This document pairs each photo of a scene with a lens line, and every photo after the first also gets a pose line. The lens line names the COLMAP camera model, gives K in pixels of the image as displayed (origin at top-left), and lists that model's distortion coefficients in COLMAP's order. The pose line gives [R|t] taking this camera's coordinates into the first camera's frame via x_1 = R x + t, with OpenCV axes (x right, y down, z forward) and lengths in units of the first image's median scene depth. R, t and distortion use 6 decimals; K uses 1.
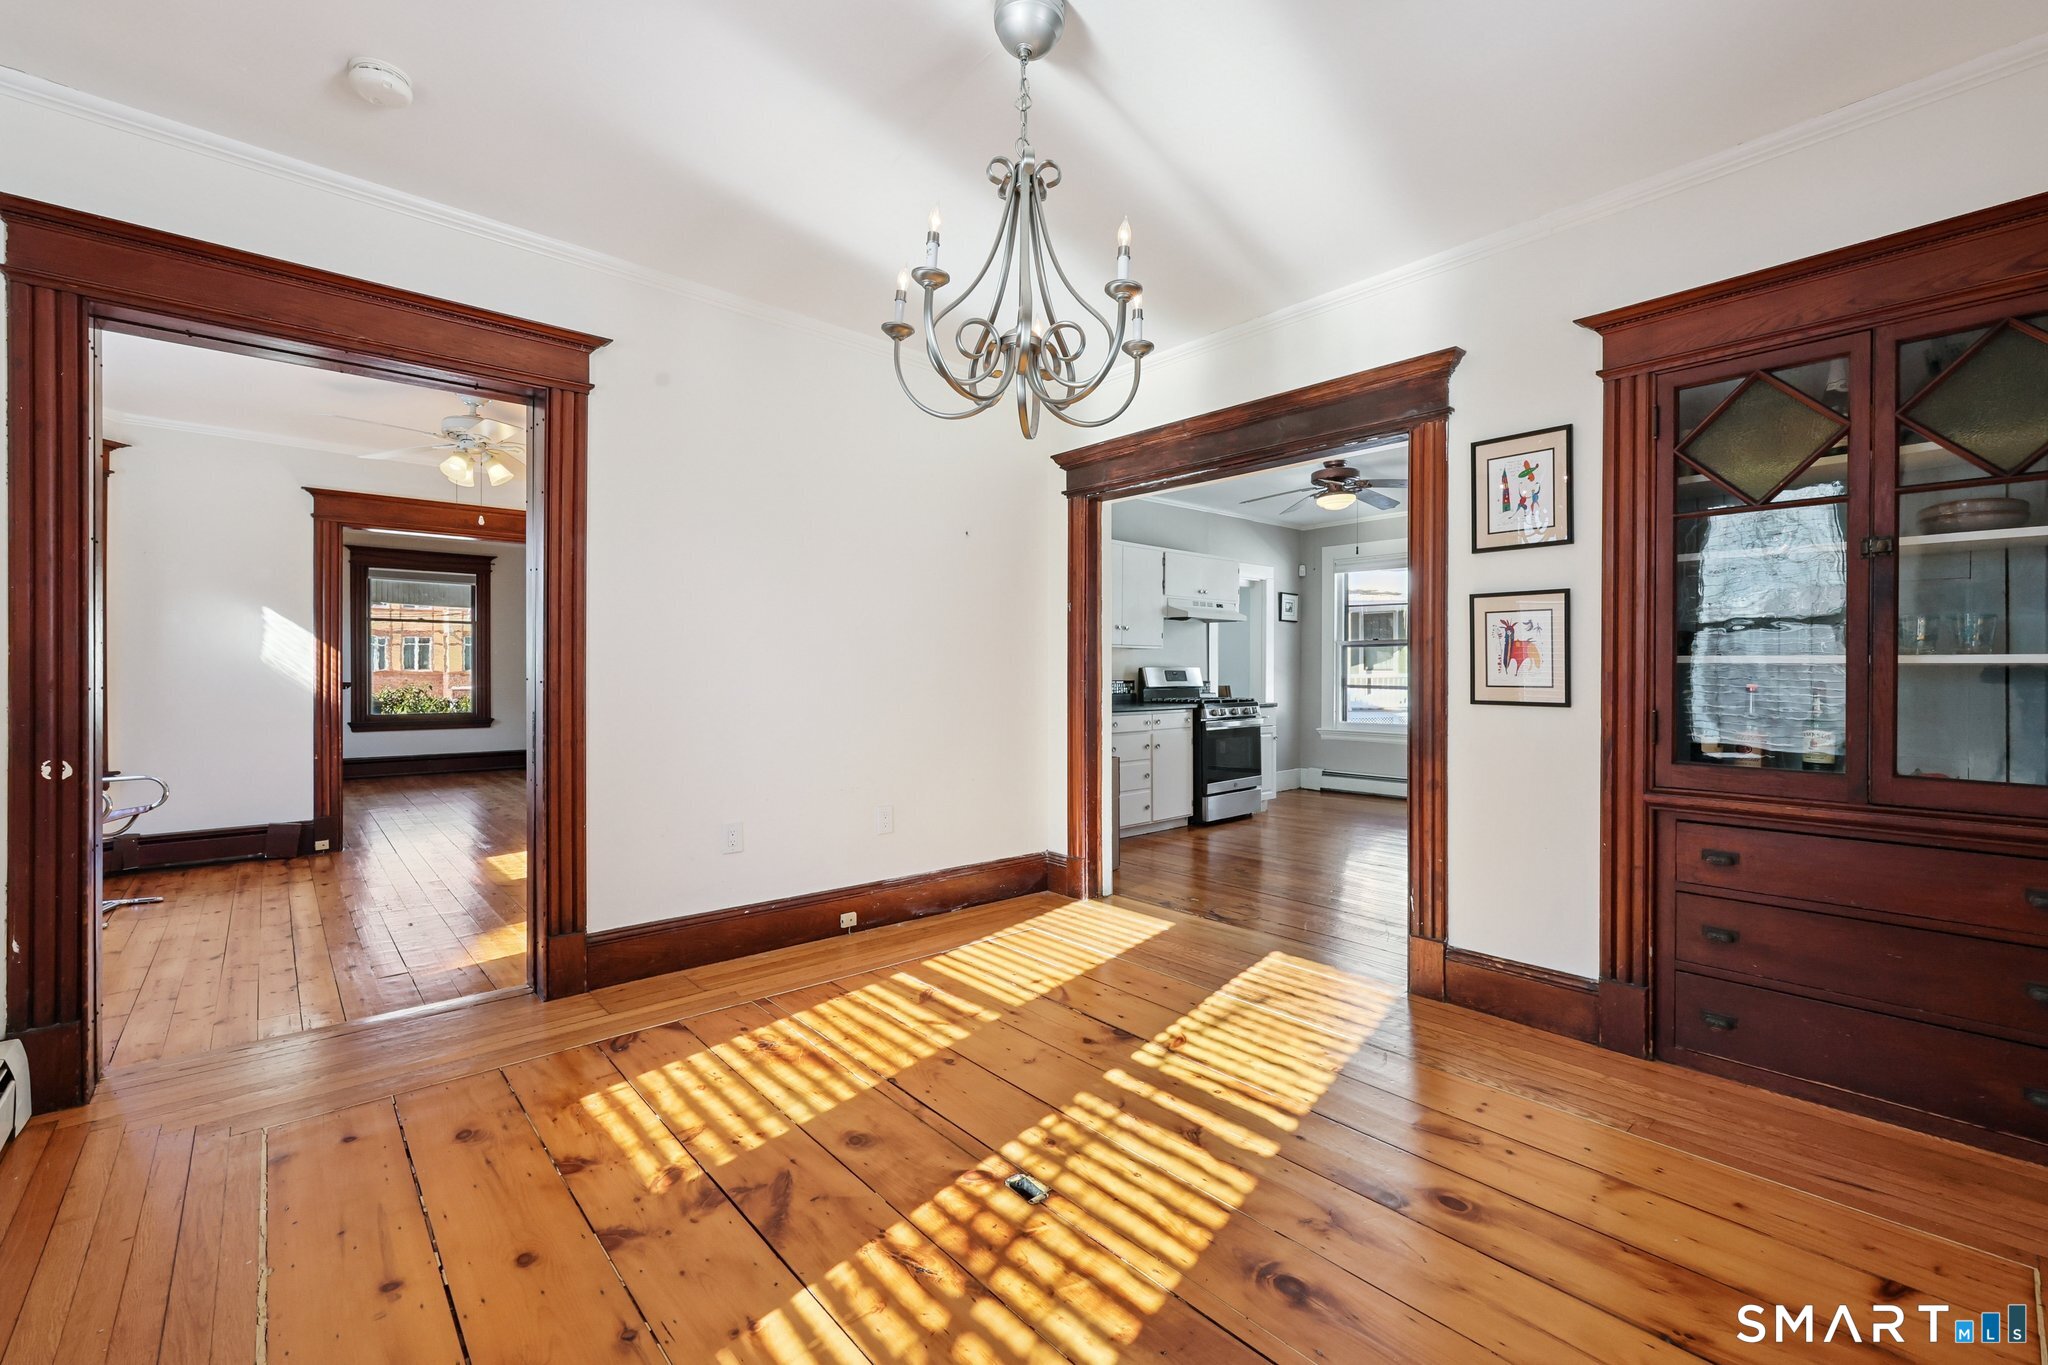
lens RADIAL K [[841.1, 0, 1022.6], [0, 841.1, 672.1], [0, 0, 1]] dist [0.001707, 0.000689]
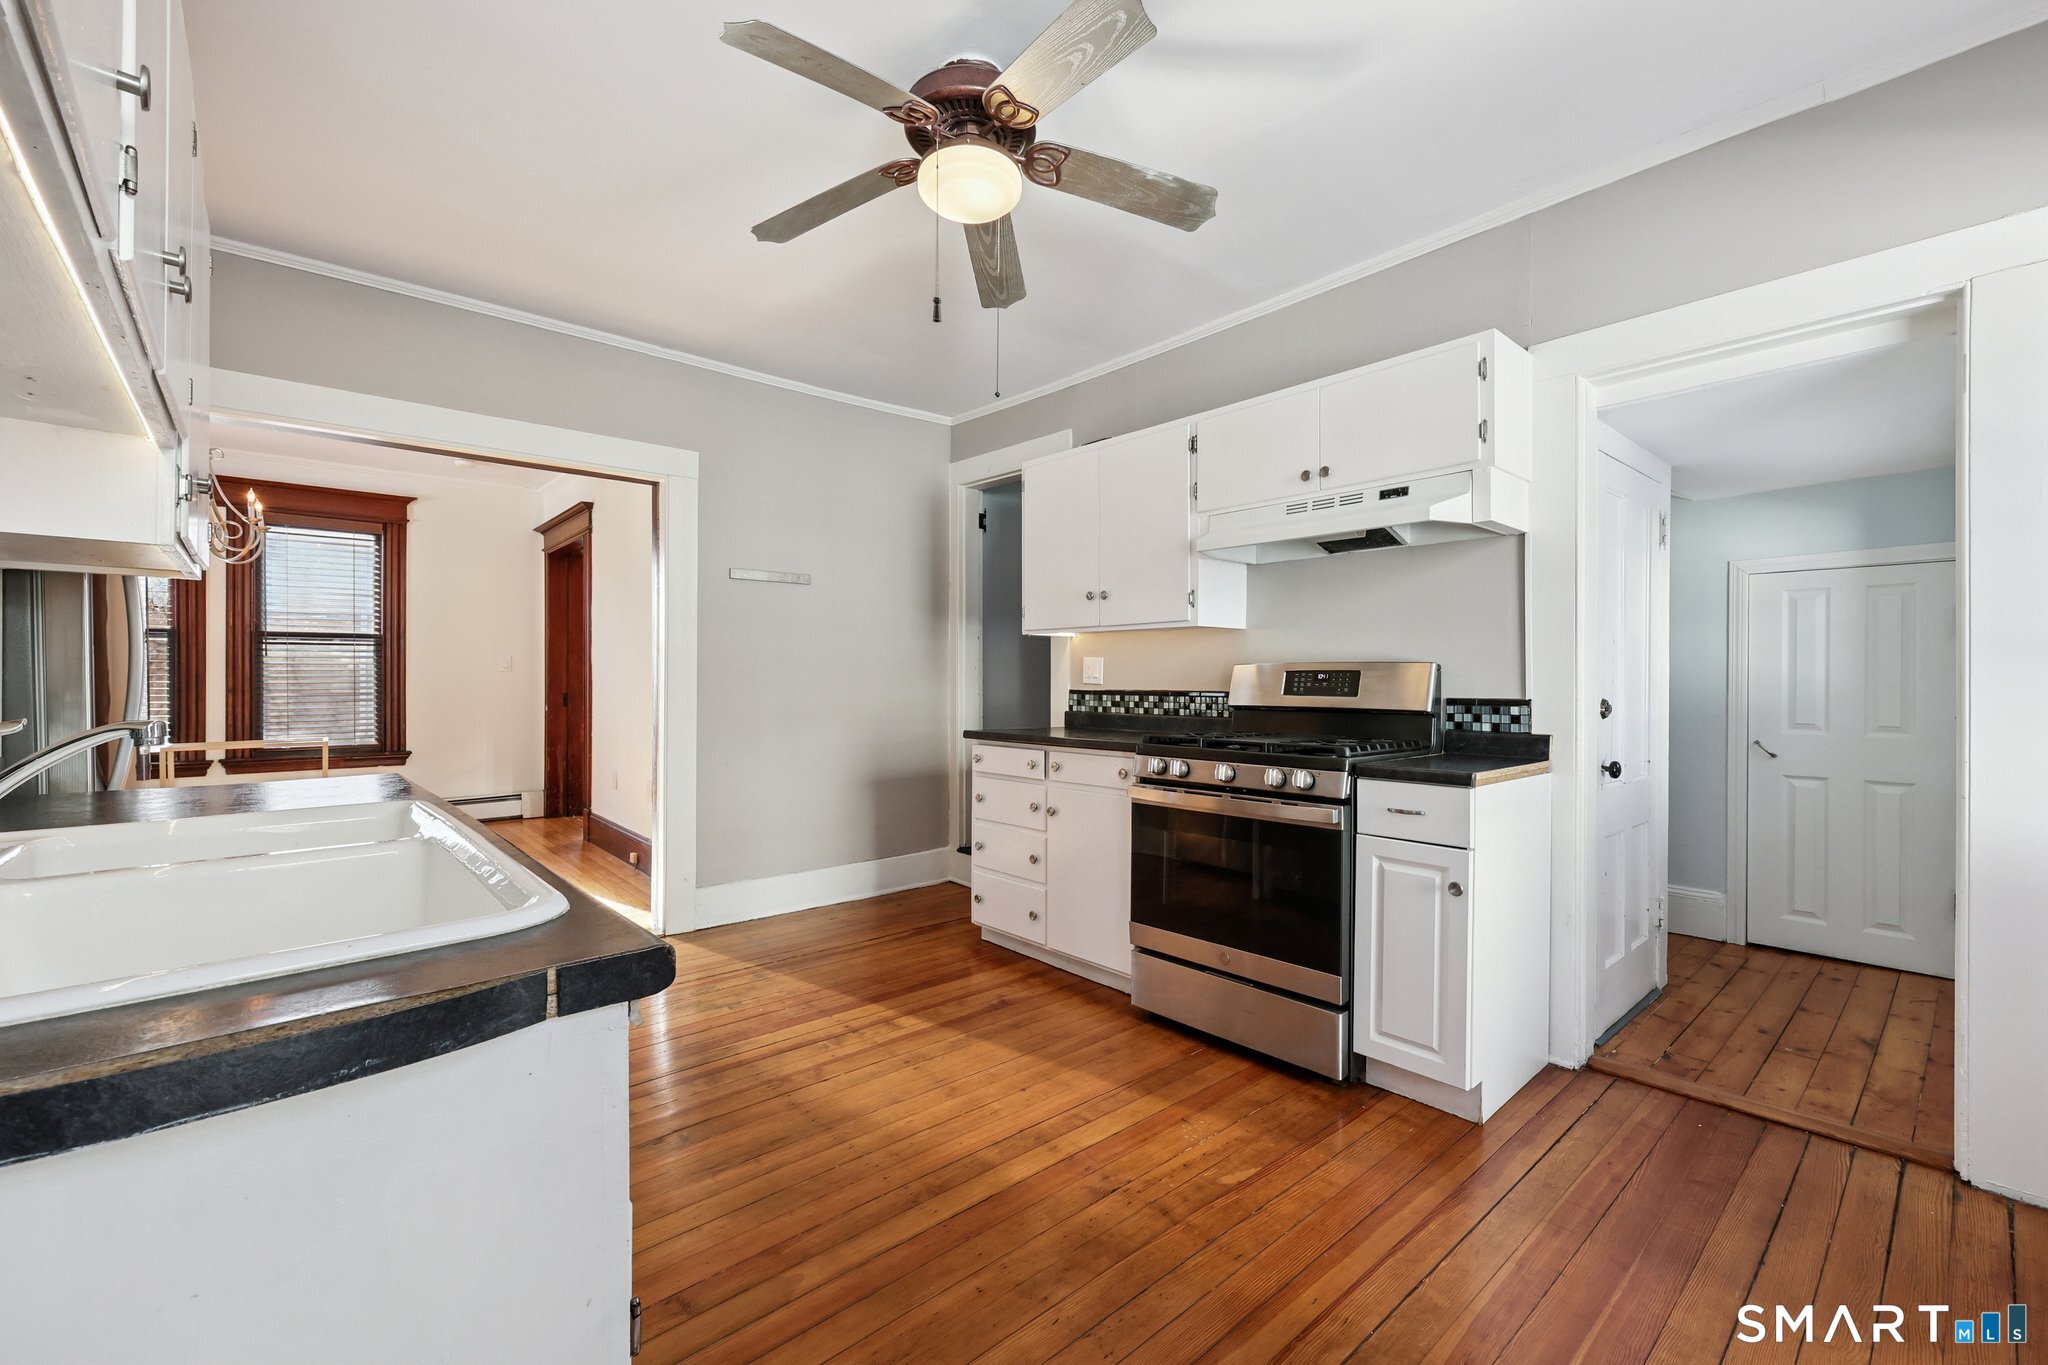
lens RADIAL K [[849.0, 0, 1036.8], [0, 849.0, 686.9], [0, 0, 1]] dist [0.000579, 0.000398]
pose [[0.012050, 0.007304, -0.999901, 1.810035], [-0.004789, 0.999962, 0.007247, 0.010618], [0.999916, 0.004701, 0.012084, 2.528109]]
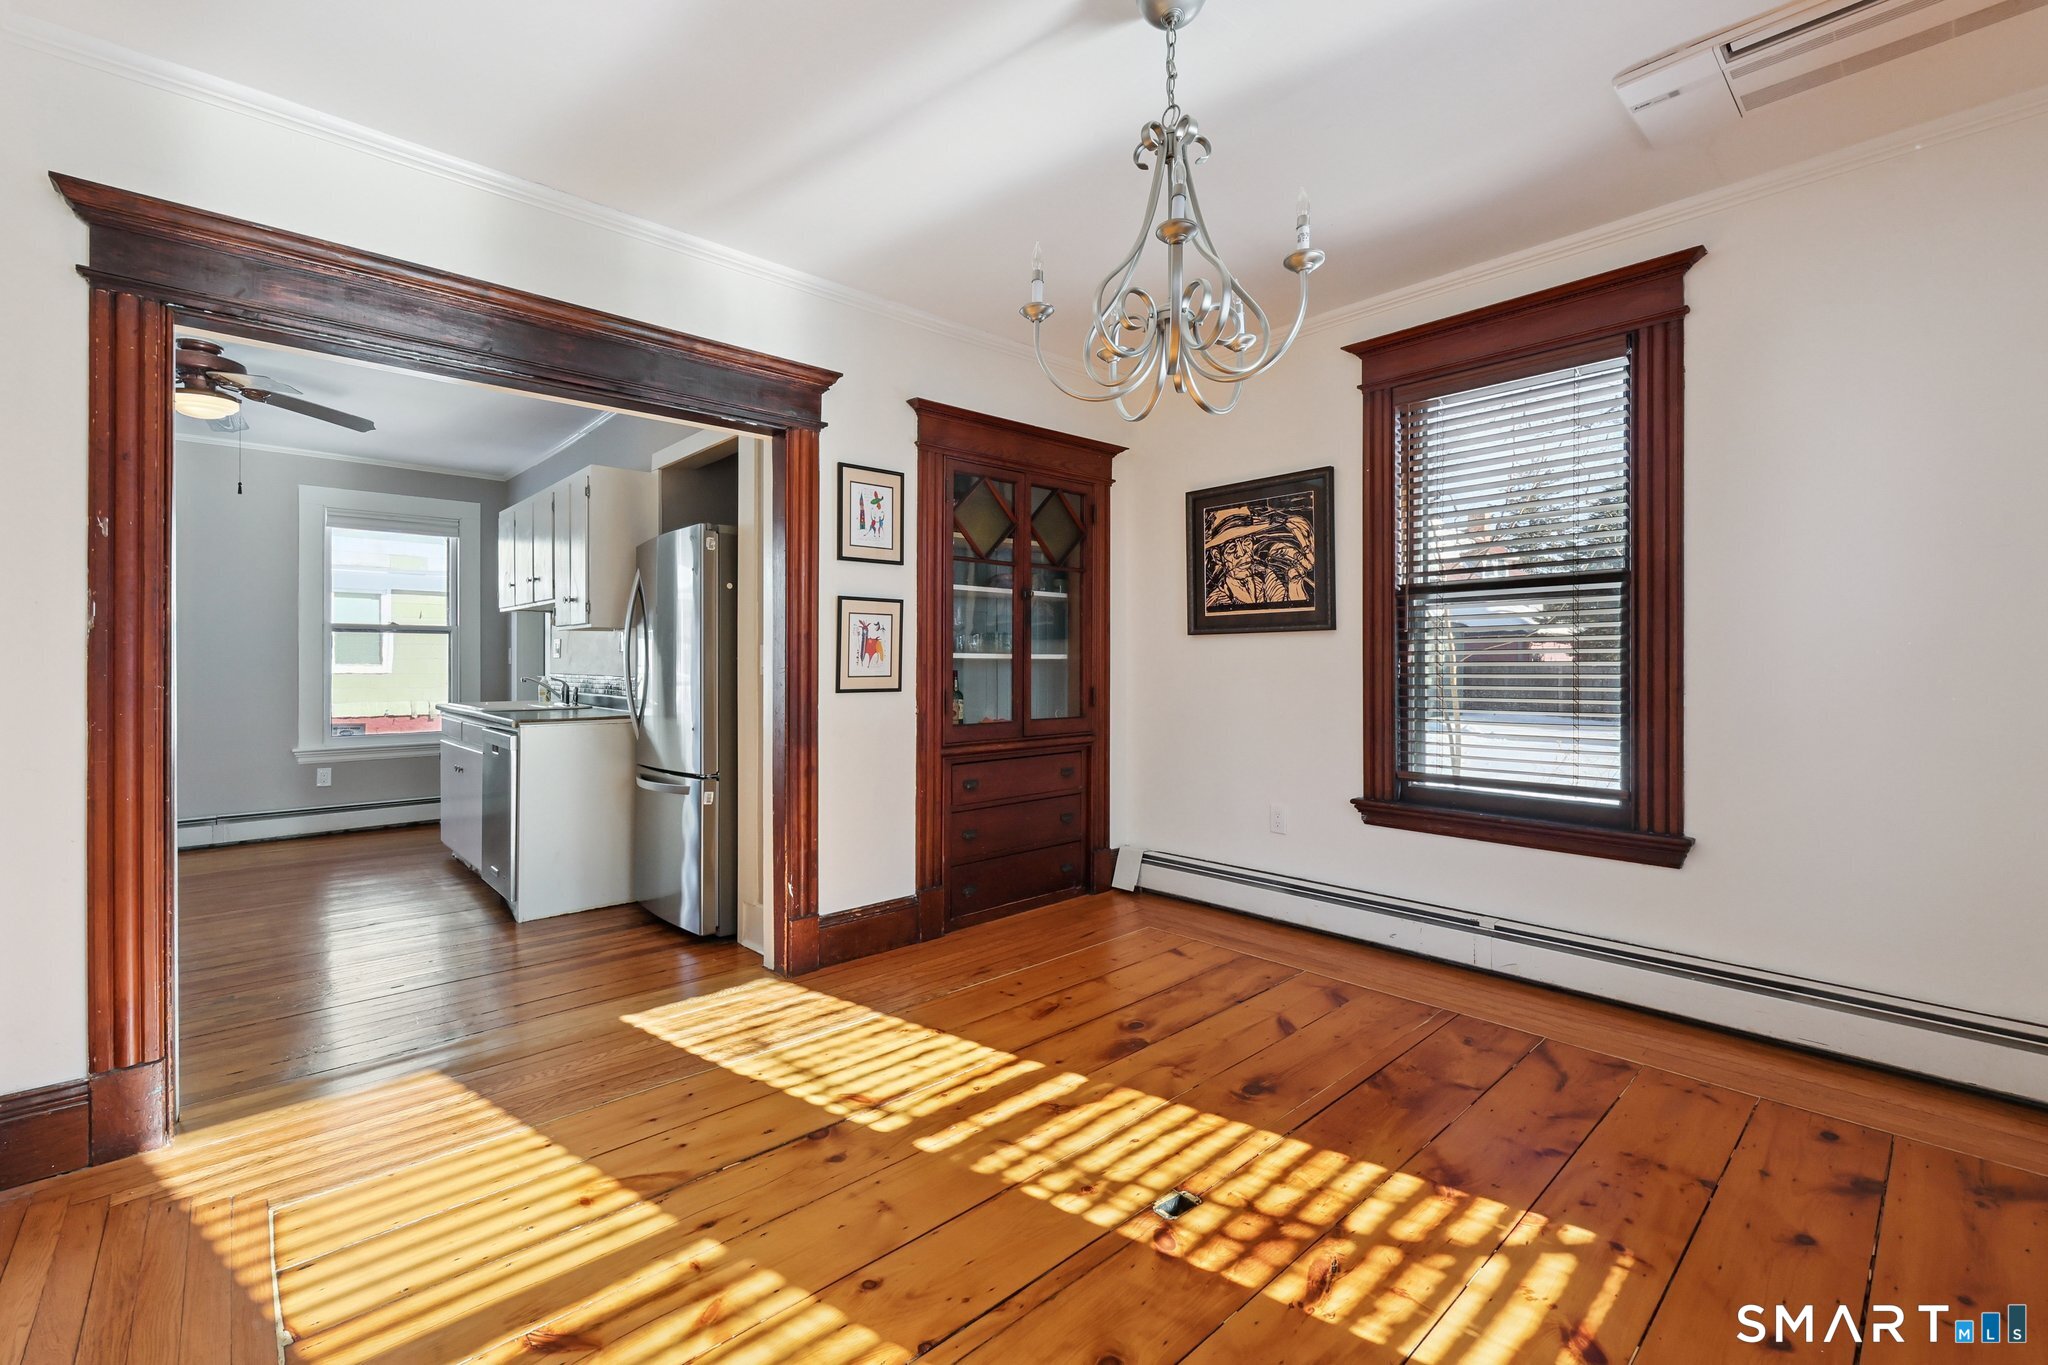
lens RADIAL K [[866.6, 0, 1022.7], [0, 866.6, 661.4], [0, 0, 1]] dist [0.001812, 0.000359]
pose [[-0.008792, 0.001377, 0.999960, -0.748791], [0.004245, 0.999990, -0.001340, -0.001969], [-0.999952, 0.004233, -0.008798, 0.902656]]
